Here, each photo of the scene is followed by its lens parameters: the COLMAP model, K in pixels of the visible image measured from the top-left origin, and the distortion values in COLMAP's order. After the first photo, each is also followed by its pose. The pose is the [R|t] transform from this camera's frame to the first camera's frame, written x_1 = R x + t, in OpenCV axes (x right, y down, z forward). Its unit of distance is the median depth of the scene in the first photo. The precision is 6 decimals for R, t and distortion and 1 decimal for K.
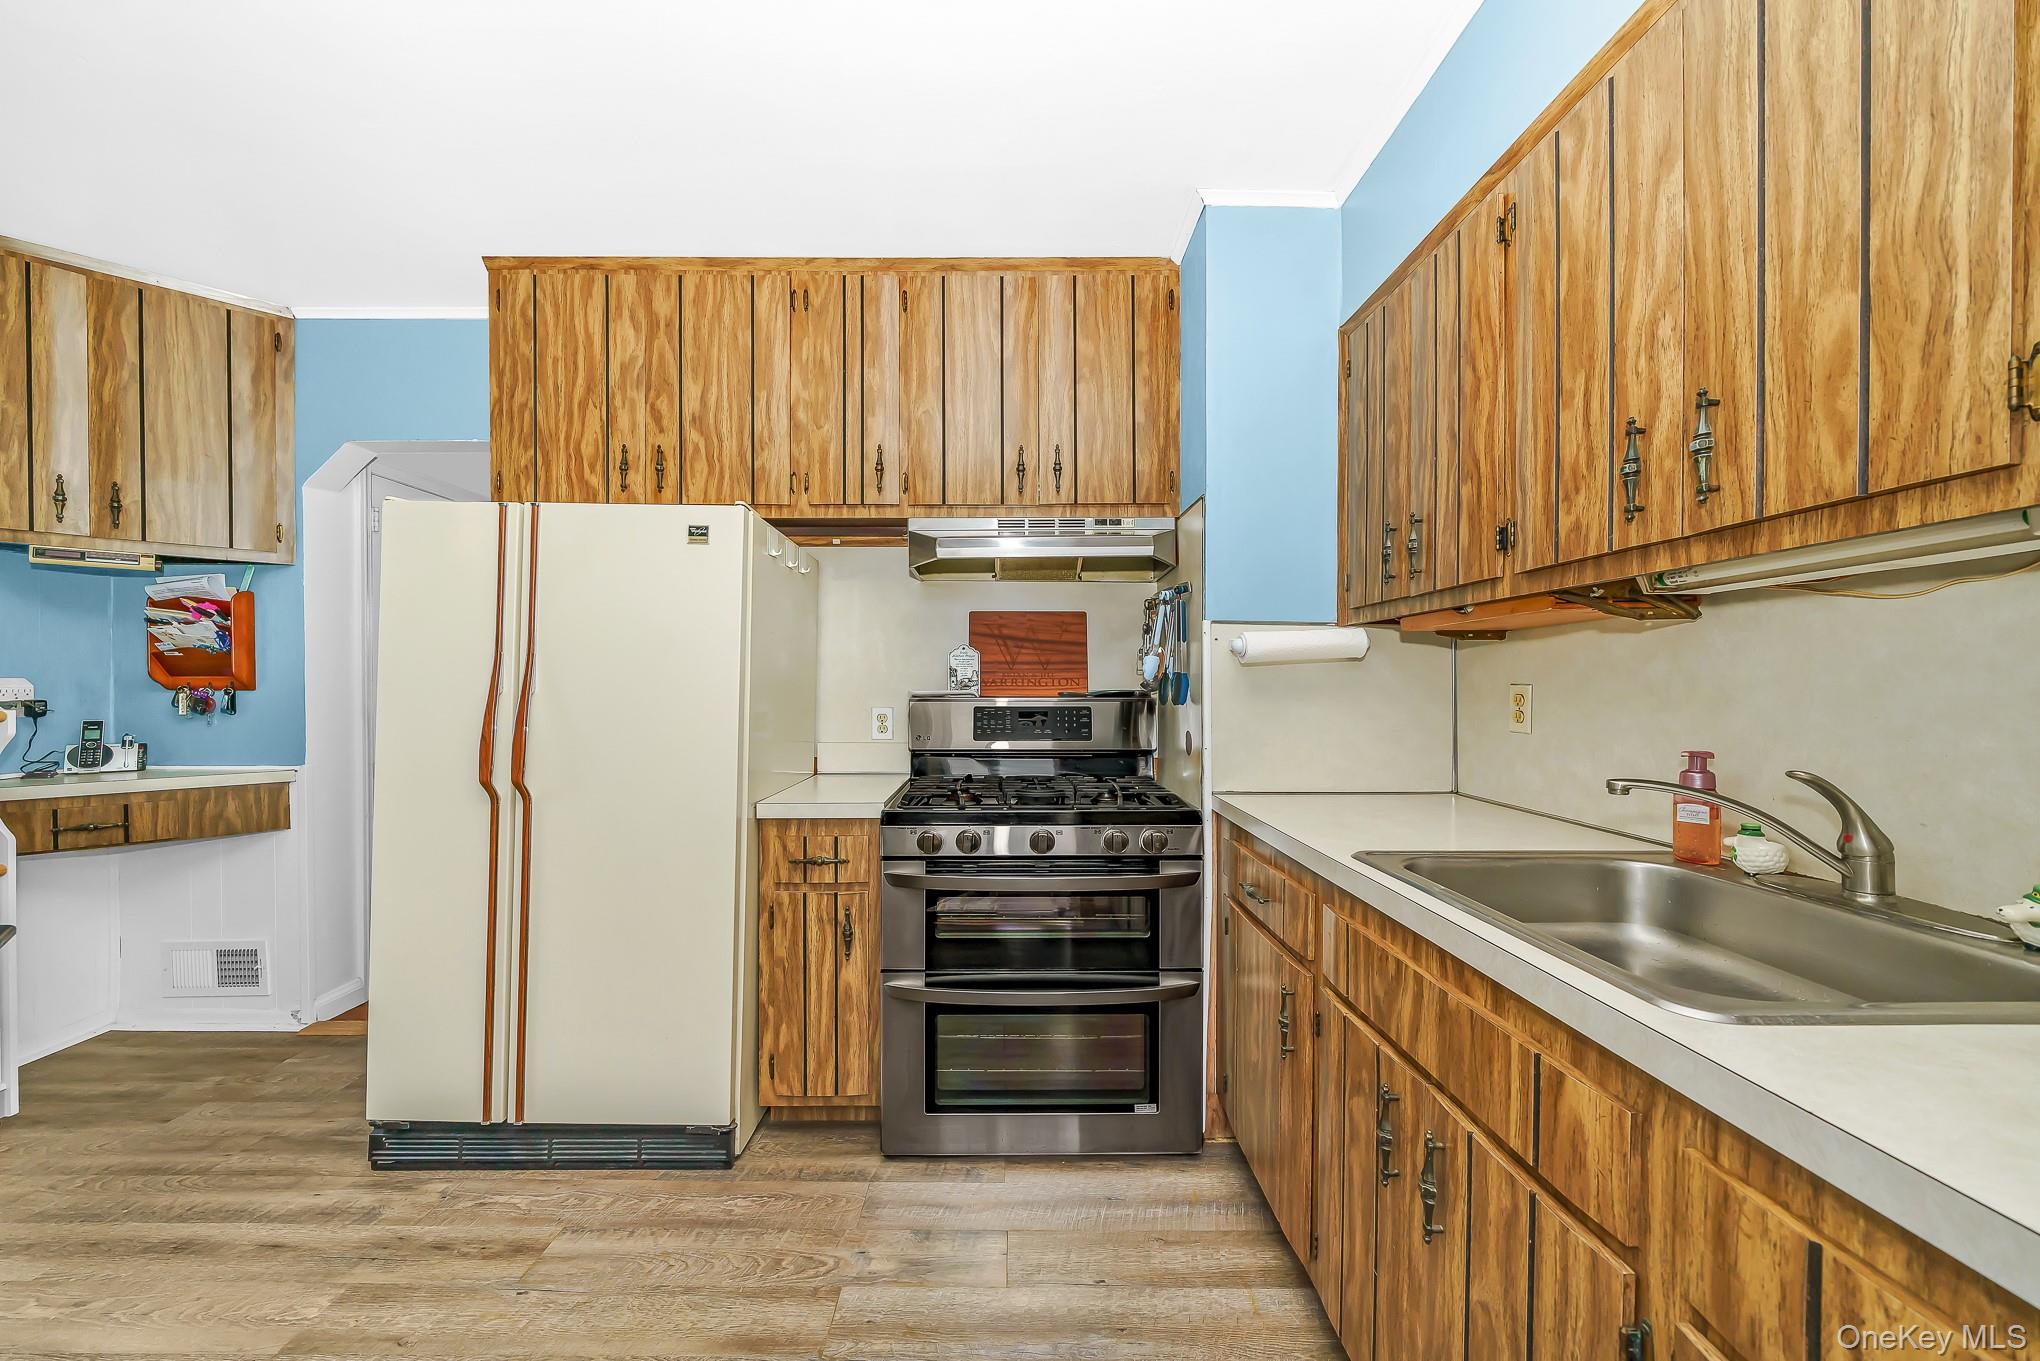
lens RADIAL K [[759.8, 0, 907.8], [0, 759.8, 689.9], [0, 0, 1]] dist [-0.002652, 0.000084]
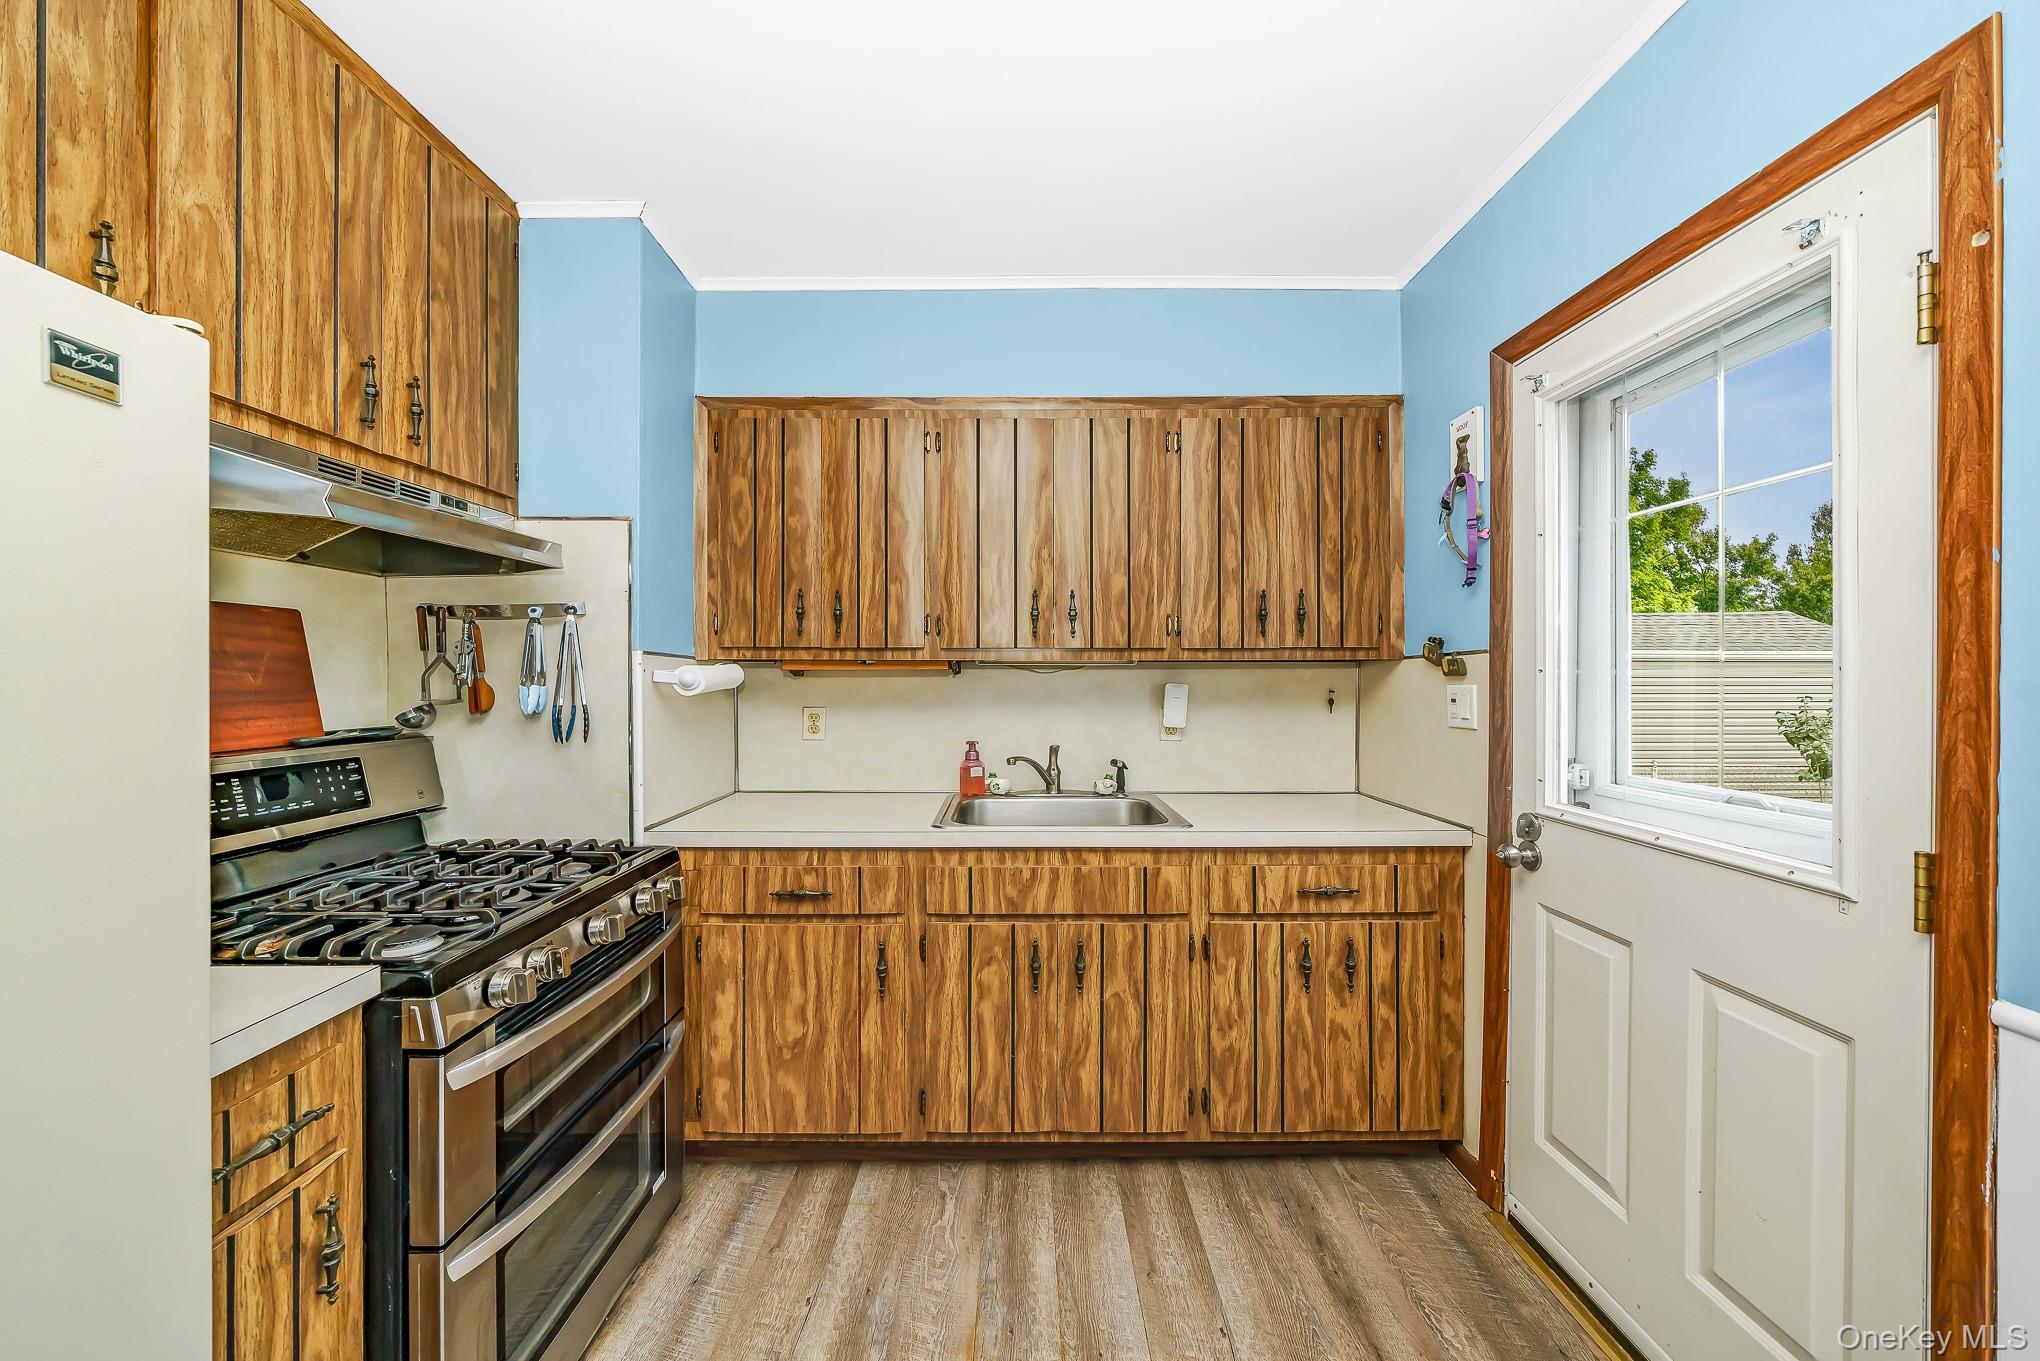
lens RADIAL K [[769.6, 0, 1072.6], [0, 769.6, 672.8], [0, 0, 1]] dist [-0.002448, -0.000249]
pose [[-0.087313, 0.003344, 0.996175, -0.532432], [0.009155, 0.999955, -0.002555, -0.048293], [-0.996139, 0.008897, -0.087340, 0.465183]]
